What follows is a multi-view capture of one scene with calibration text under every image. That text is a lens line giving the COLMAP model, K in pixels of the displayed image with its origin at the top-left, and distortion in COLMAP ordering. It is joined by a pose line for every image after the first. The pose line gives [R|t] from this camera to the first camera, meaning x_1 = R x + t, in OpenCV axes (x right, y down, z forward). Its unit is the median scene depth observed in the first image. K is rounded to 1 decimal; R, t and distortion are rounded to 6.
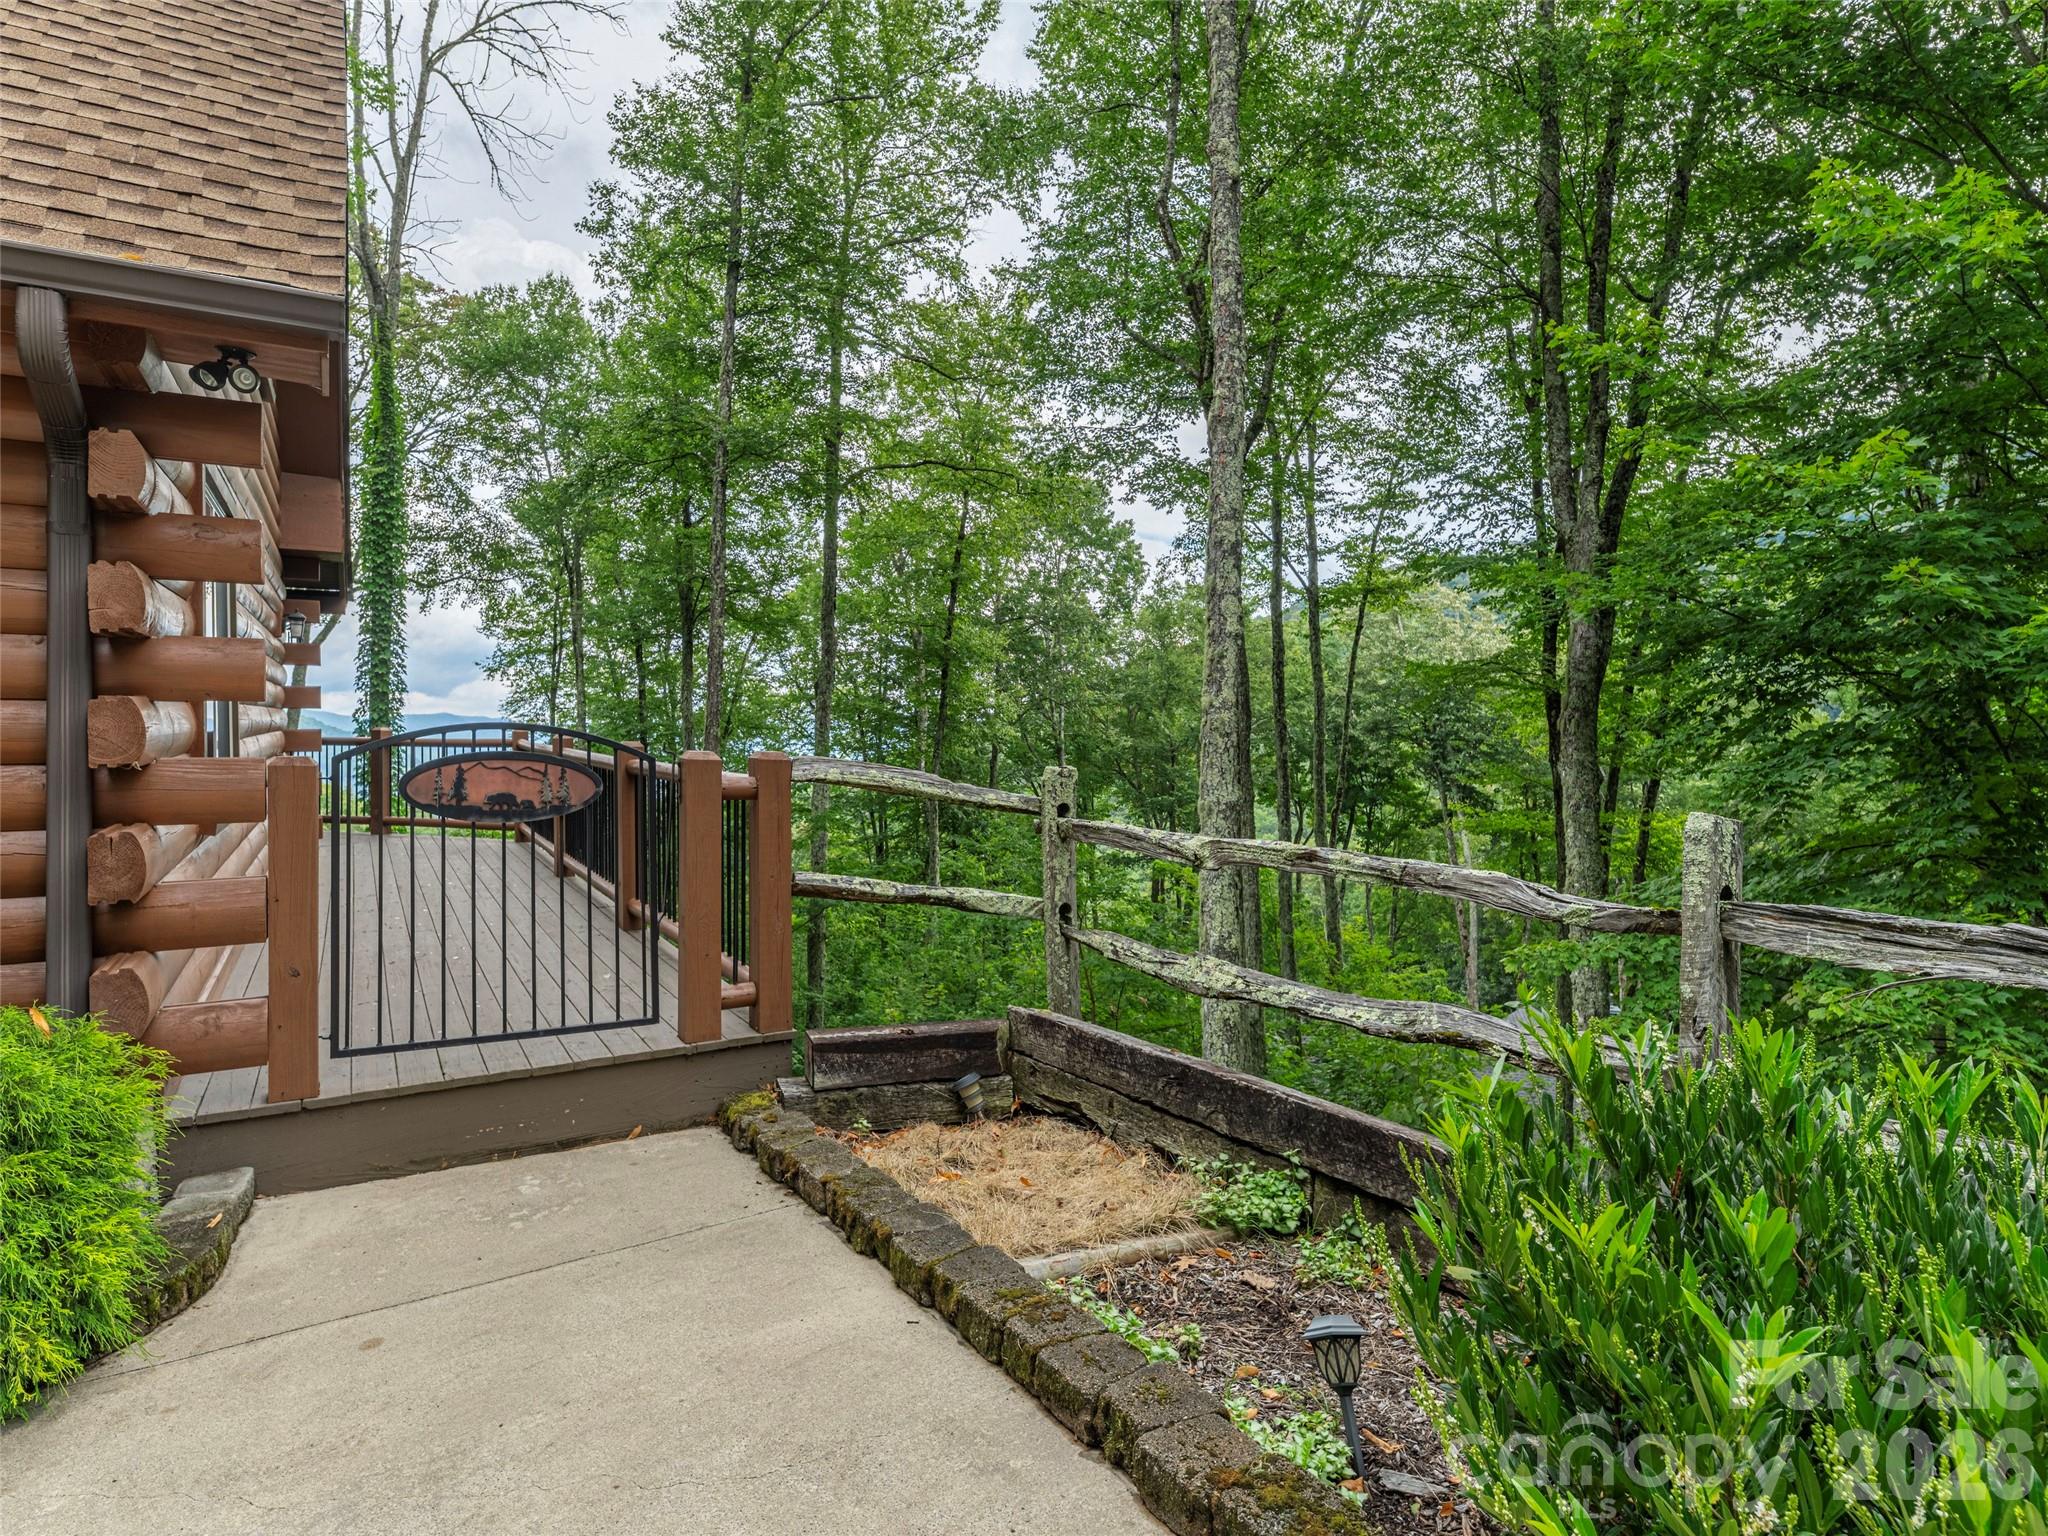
lens RADIAL K [[1106.4, 0, 1034.6], [0, 1106.4, 756.1], [0, 0, 1]] dist [-0.000421, -0.002056]
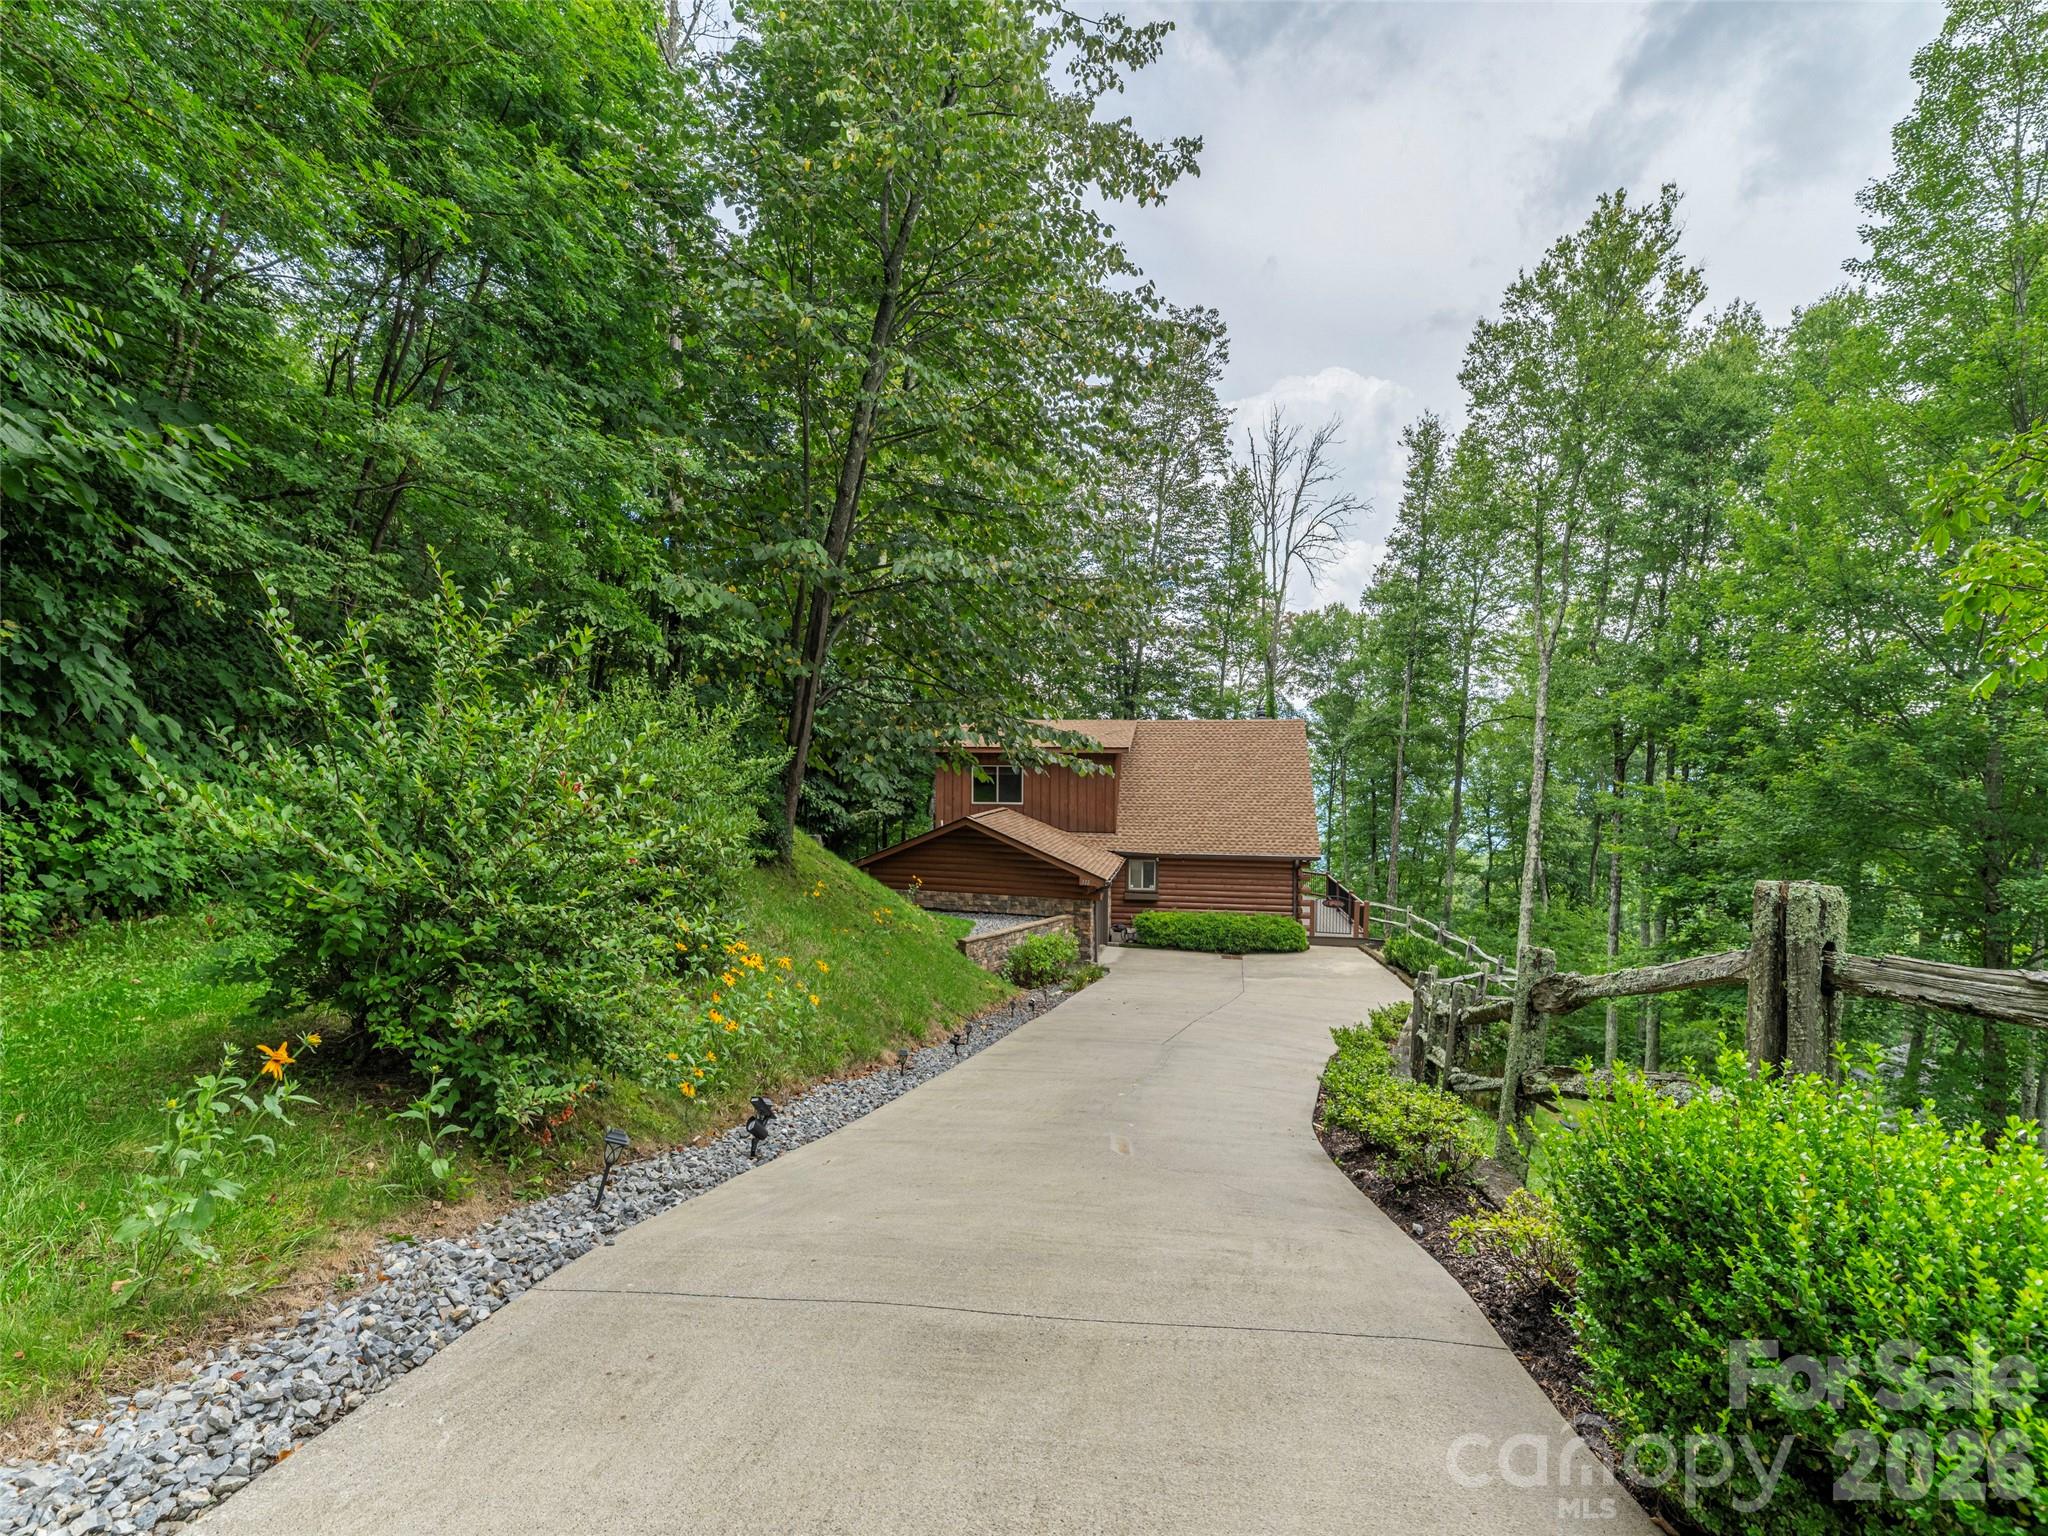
lens RADIAL K [[1015.9, 0, 1027.4], [0, 1015.9, 761.4], [0, 0, 1]] dist [-0.001805, -0.000050]
pose [[0.767797, 0.010024, -0.640614, 0.449171], [-0.023795, 0.999634, -0.012878, -0.150684], [0.640251, 0.025131, 0.767755, -1.085860]]
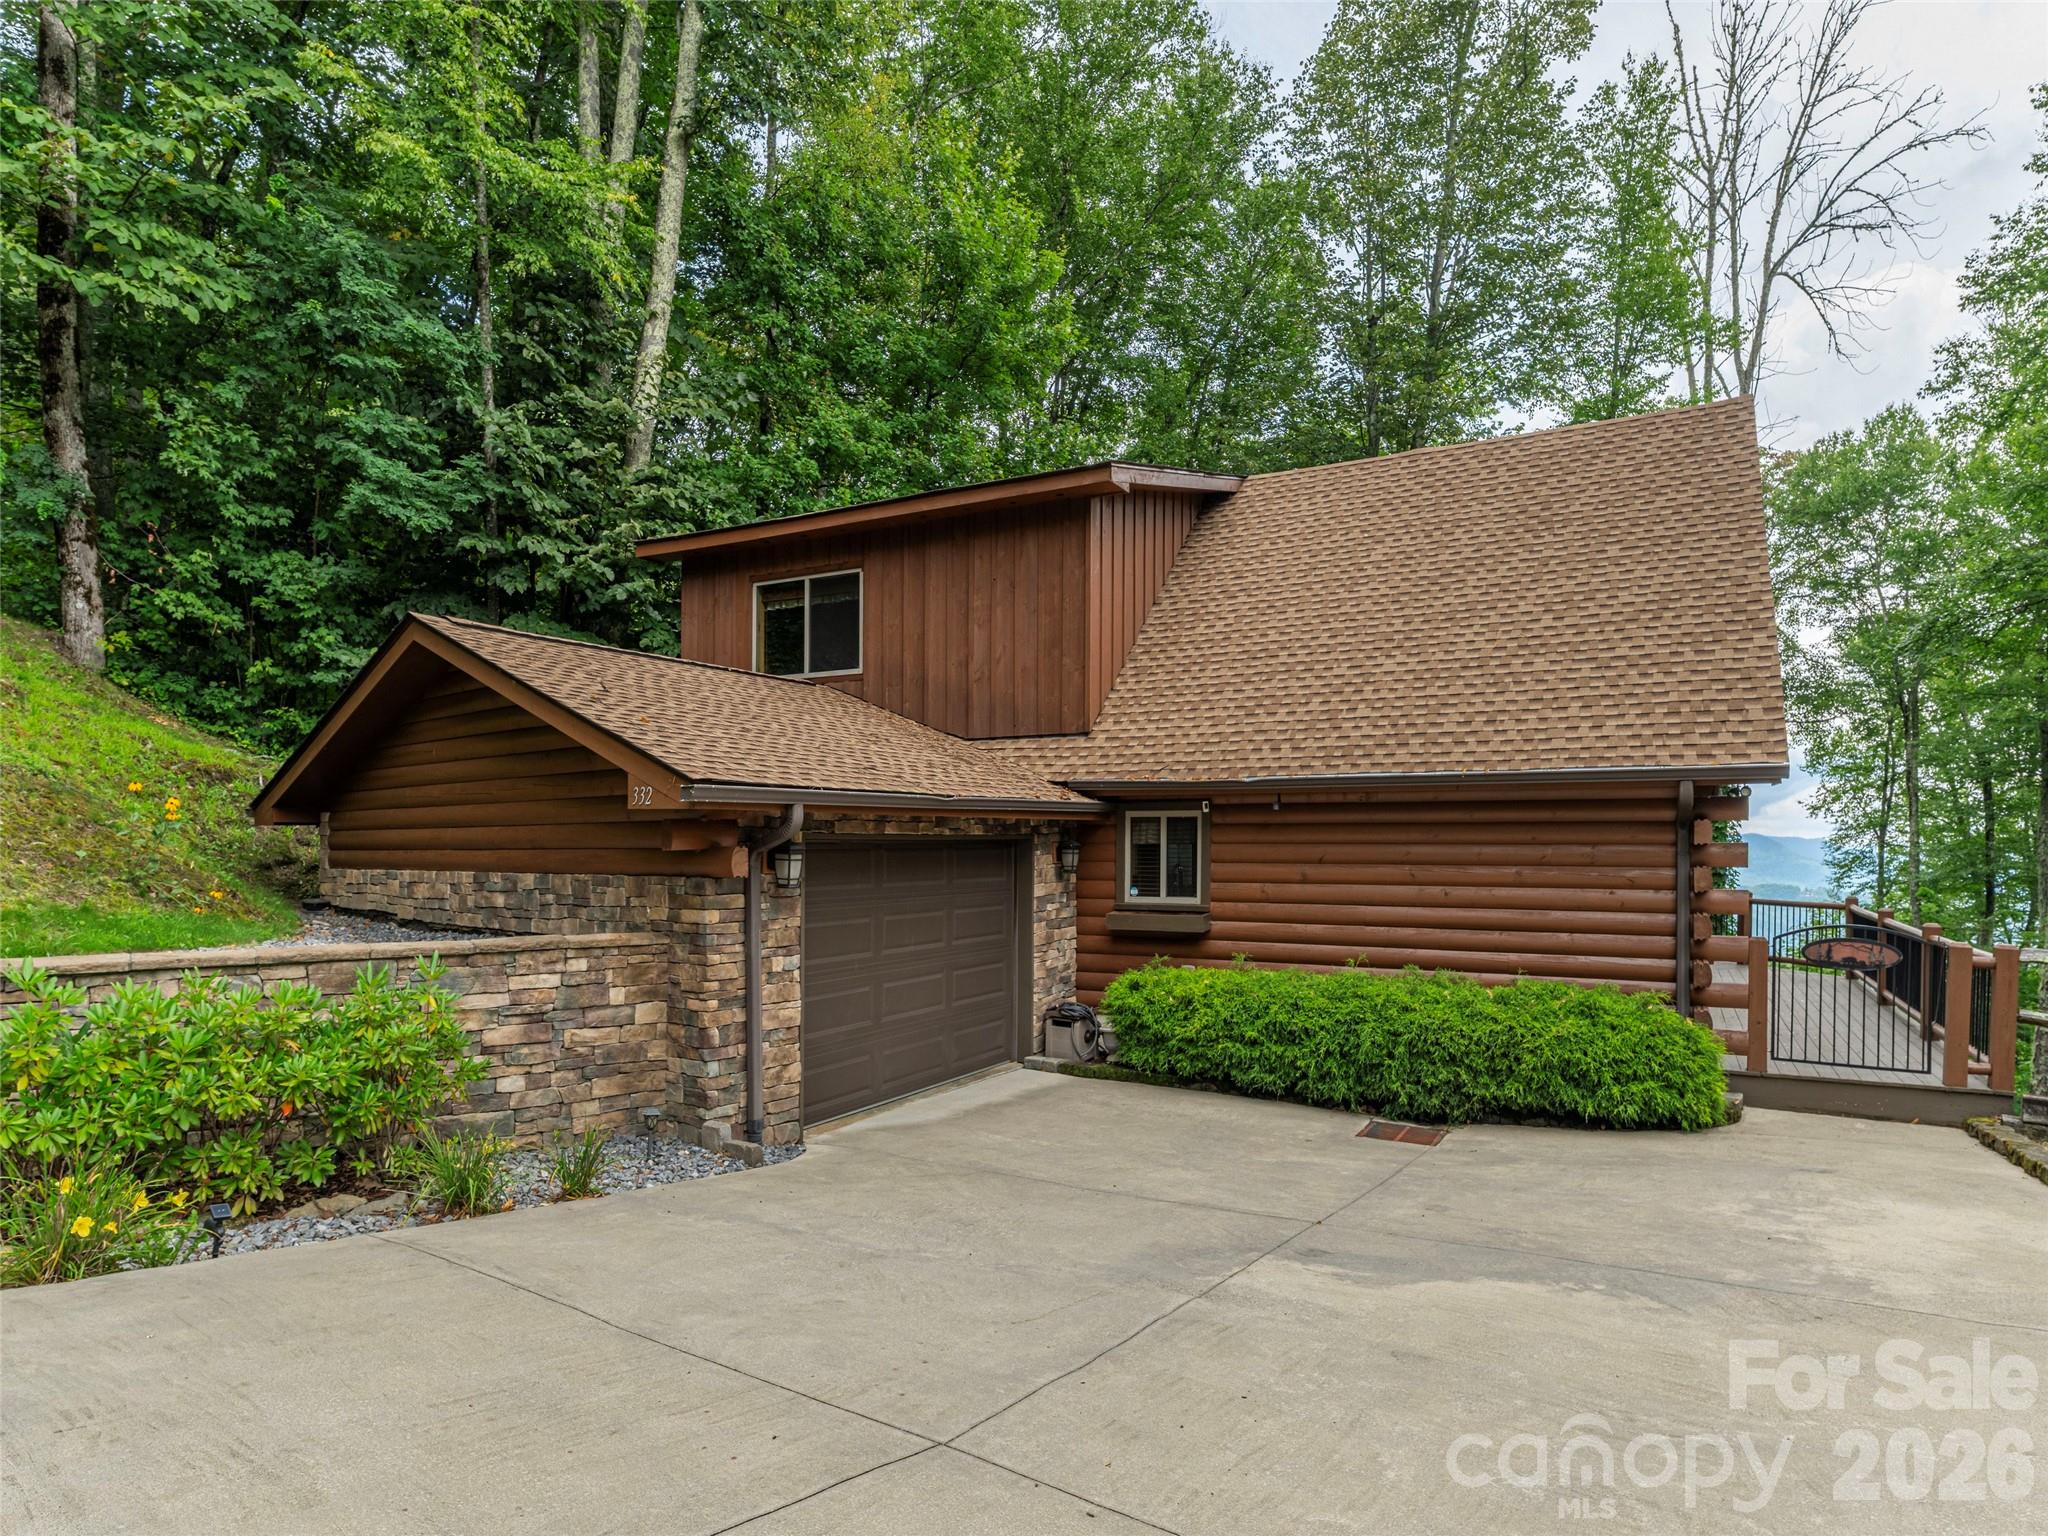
lens RADIAL K [[1180.6, 0, 1024.3], [0, 1180.6, 867.7], [0, 0, 1]] dist [0.001053, 0.002510]
pose [[0.507440, 0.016927, -0.861521, 0.121815], [-0.020744, 0.999757, 0.007425, -0.021849], [0.861437, 0.014104, 0.507668, -0.276881]]
